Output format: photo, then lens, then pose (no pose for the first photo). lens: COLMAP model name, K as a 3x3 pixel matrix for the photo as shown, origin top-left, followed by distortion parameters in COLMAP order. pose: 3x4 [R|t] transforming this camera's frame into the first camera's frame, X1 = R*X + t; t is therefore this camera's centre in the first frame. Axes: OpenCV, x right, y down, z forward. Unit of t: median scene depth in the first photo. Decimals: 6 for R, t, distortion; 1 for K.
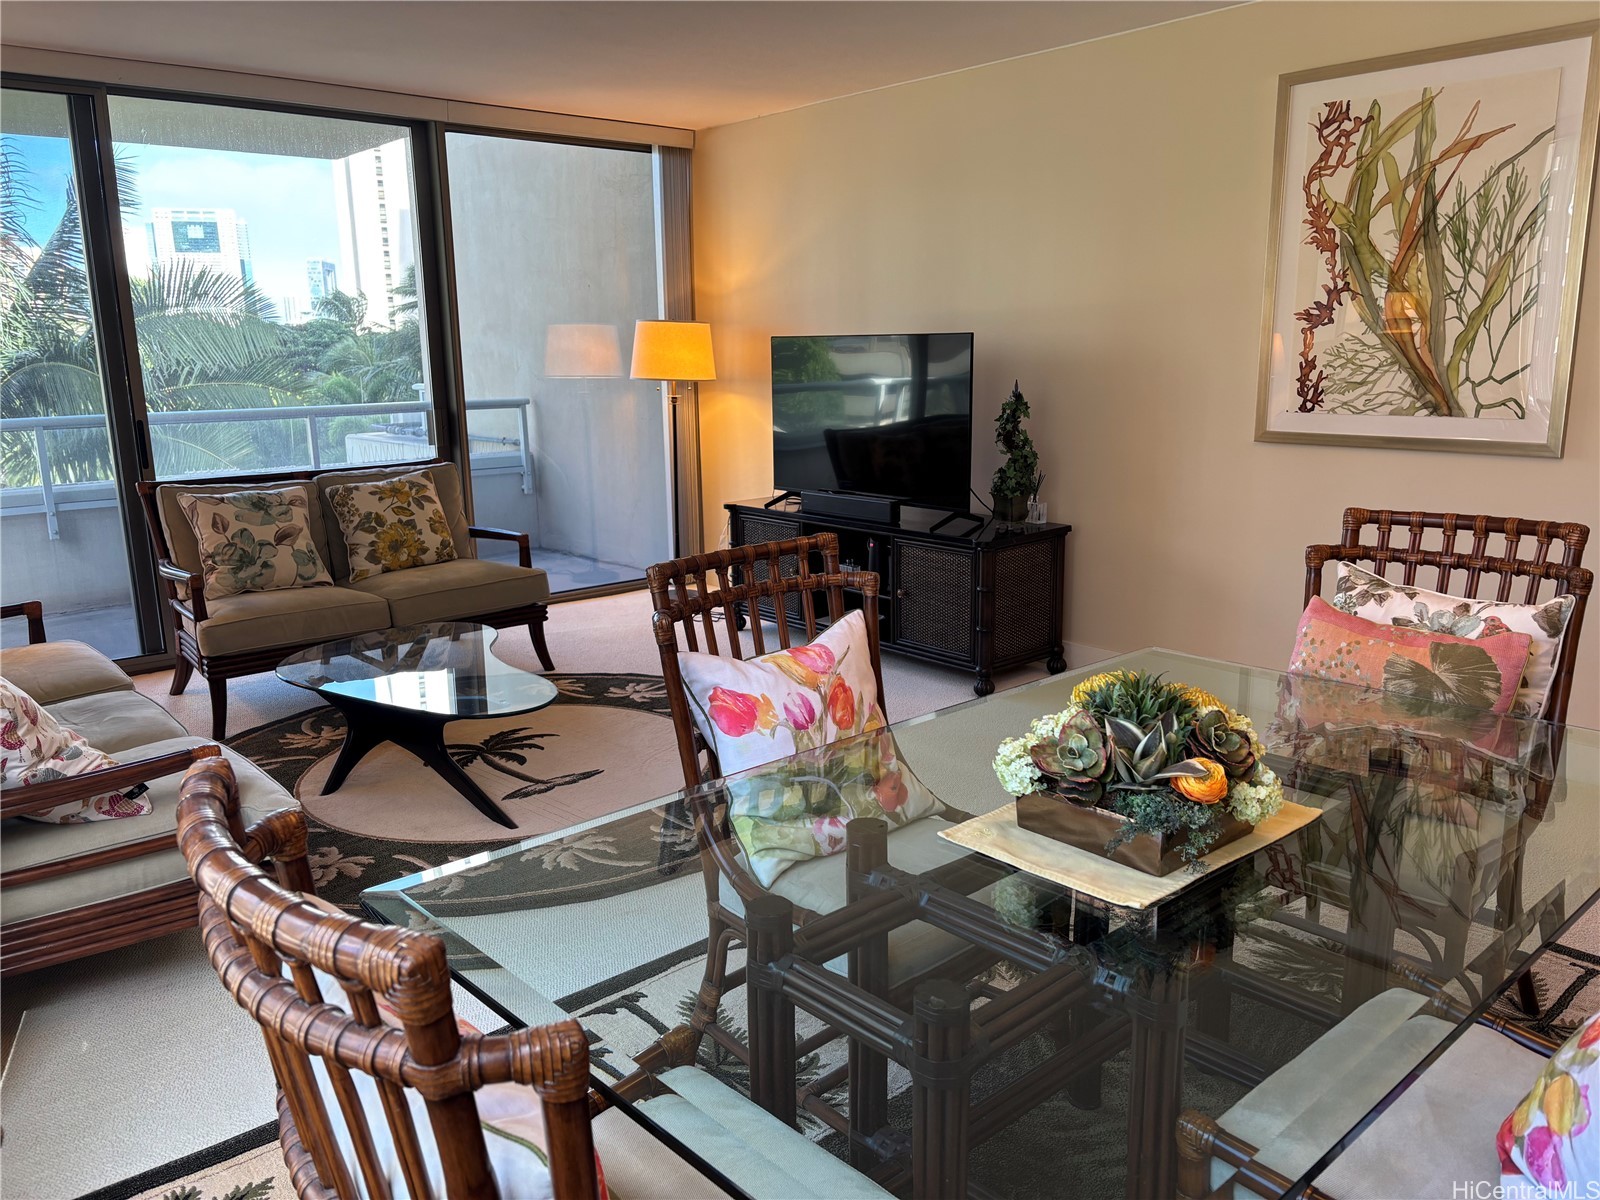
lens RADIAL K [[1206.7, 0, 800.0], [0, 1206.7, 600.0], [0, 0, 1]] dist [0.030268, -0.055754]
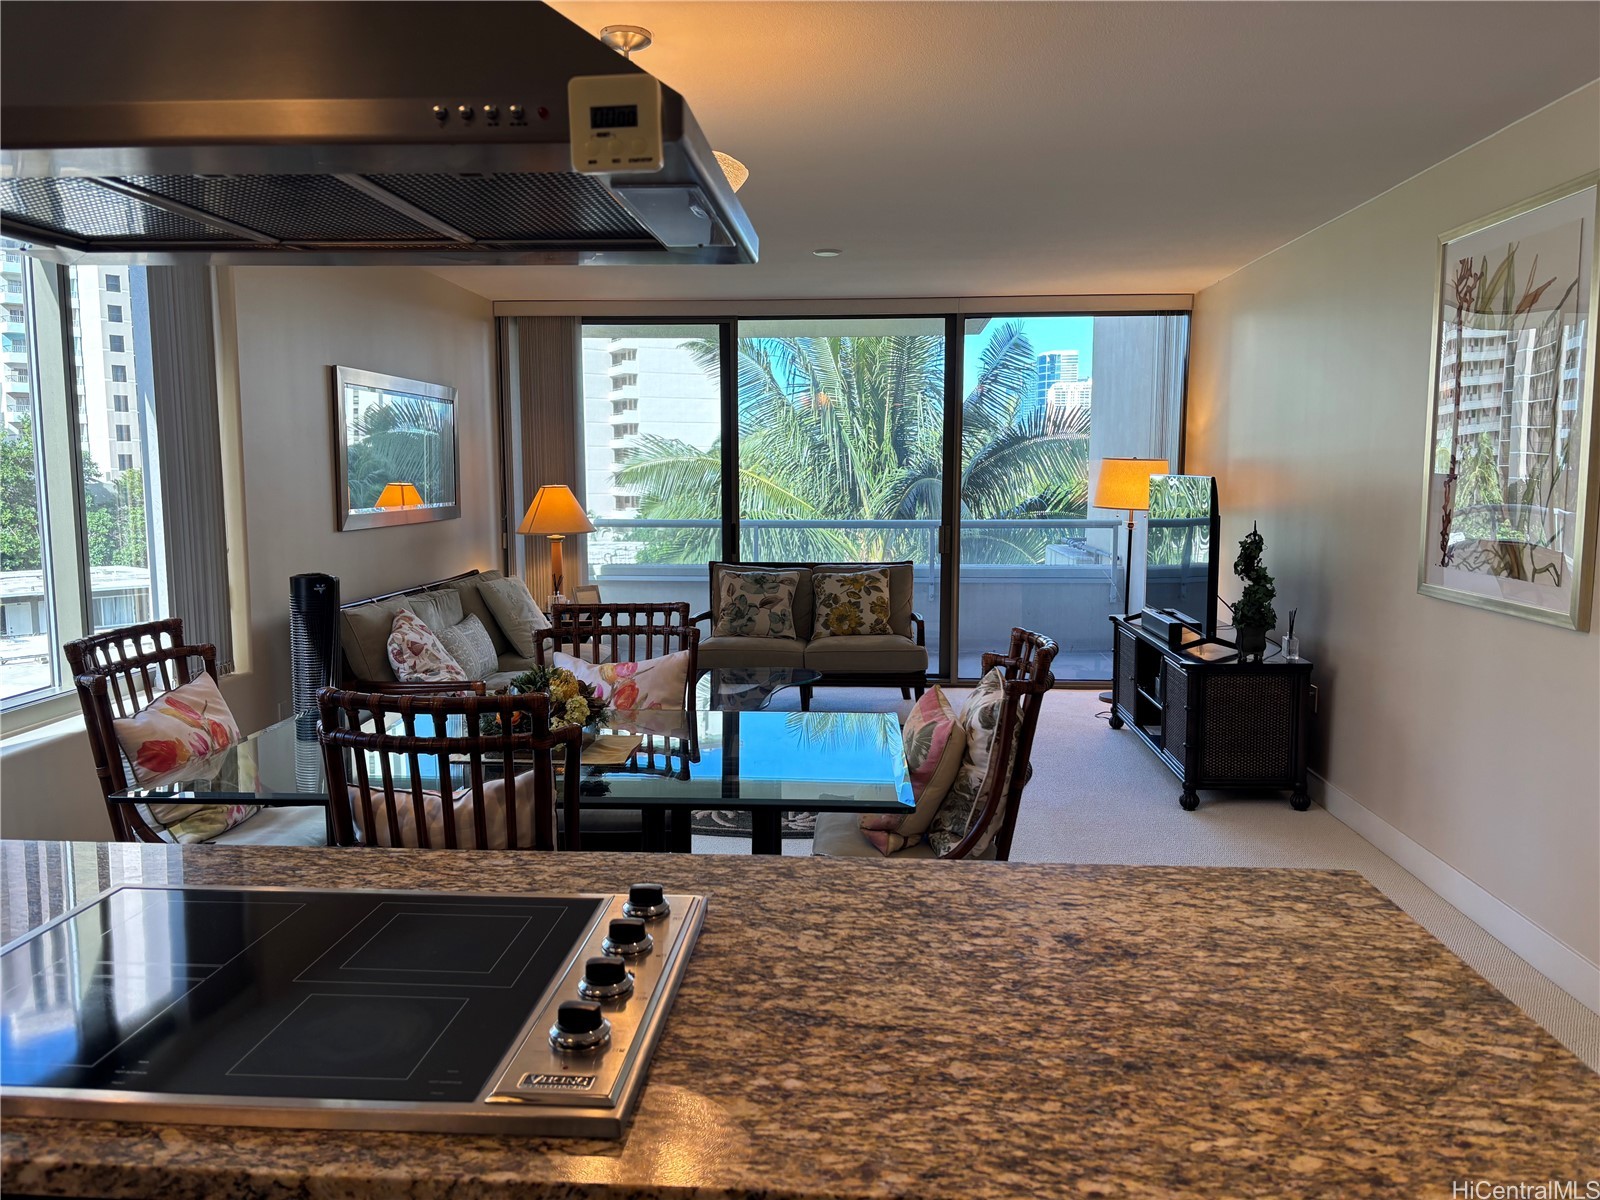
lens RADIAL K [[1206.7, 0, 800.0], [0, 1206.7, 600.0], [0, 0, 1]] dist [0.030268, -0.055754]
pose [[0.702403, 0.089389, -0.706144, 0.631917], [-0.154381, 0.987599, -0.028545, -0.018304], [0.694835, 0.129066, 0.707493, -0.035299]]
